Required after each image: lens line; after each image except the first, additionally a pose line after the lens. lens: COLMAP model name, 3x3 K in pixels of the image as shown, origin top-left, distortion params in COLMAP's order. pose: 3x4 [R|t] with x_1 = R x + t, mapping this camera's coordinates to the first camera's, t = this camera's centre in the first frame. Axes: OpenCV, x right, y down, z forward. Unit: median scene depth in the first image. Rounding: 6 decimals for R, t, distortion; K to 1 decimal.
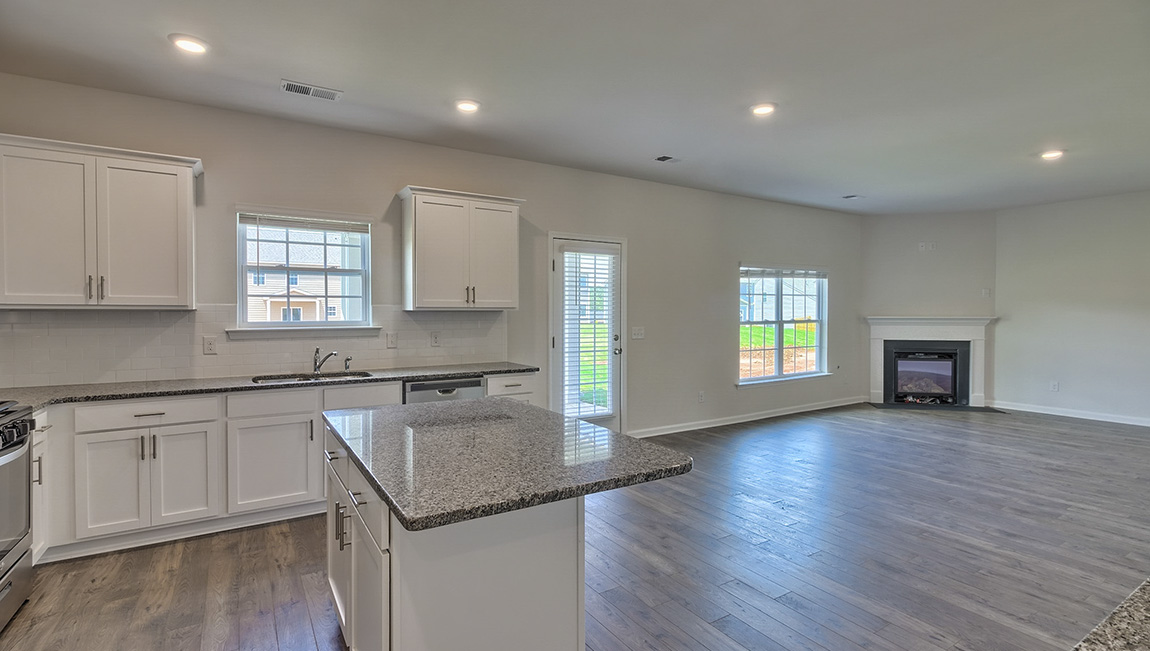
lens RADIAL K [[528.0, 0, 565.8], [0, 528.0, 320.1], [0, 0, 1]] dist [0.002313, 0.000154]
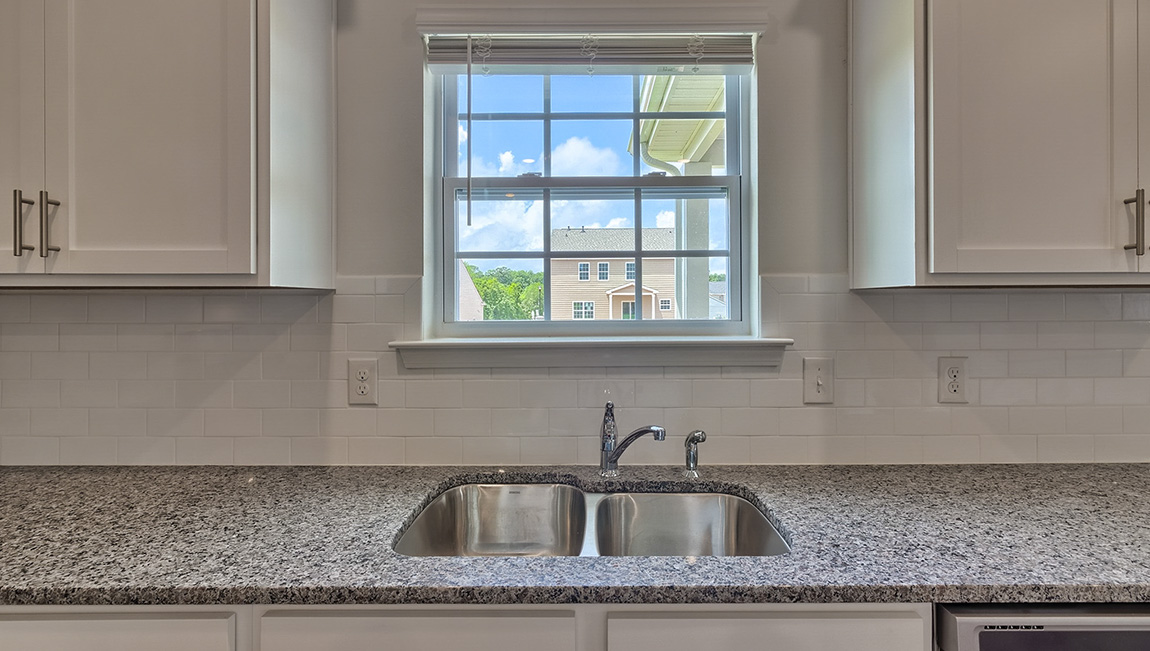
lens RADIAL K [[556.3, 0, 587.0], [0, 556.3, 295.1], [0, 0, 1]] dist [0.004351, 0.000254]
pose [[0.847383, -0.011945, -0.530849, -0.283858], [-0.006279, 0.999452, -0.032513, -0.003495], [0.530946, 0.030884, 0.846843, 0.667561]]
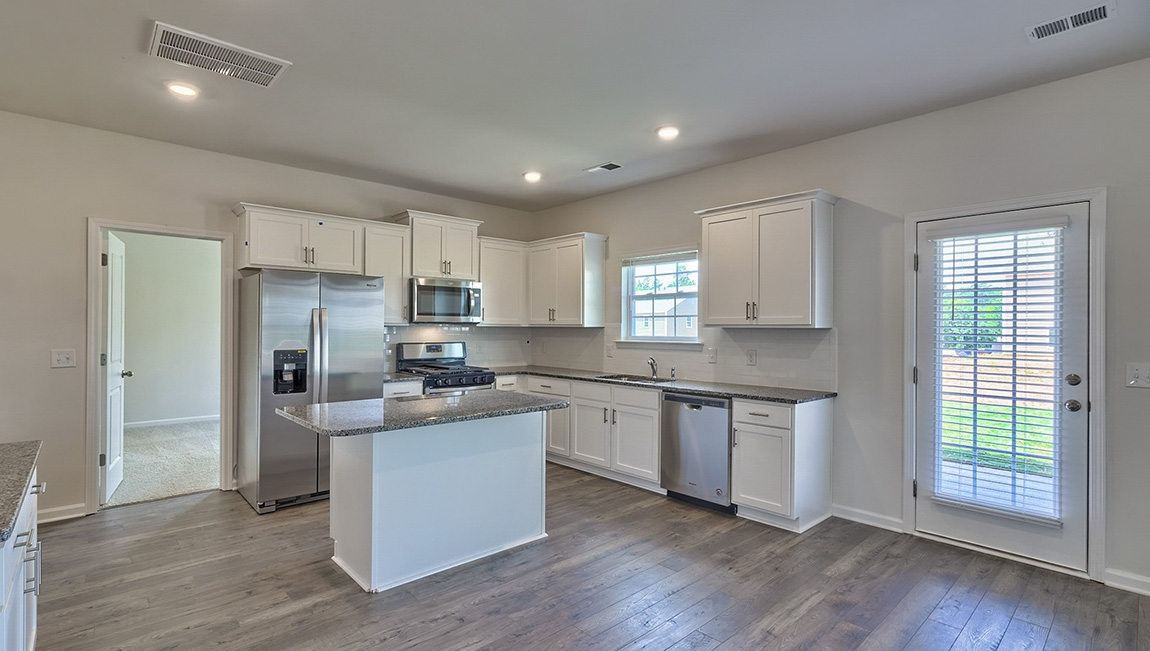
lens RADIAL K [[539.0, 0, 575.0], [0, 539.0, 325.5], [0, 0, 1]] dist [-0.001632, -0.000140]
pose [[0.183448, -0.003735, -0.983022, 0.738068], [-0.020355, 0.999764, -0.007597, -0.009723], [0.982819, 0.021403, 0.183329, 0.558558]]
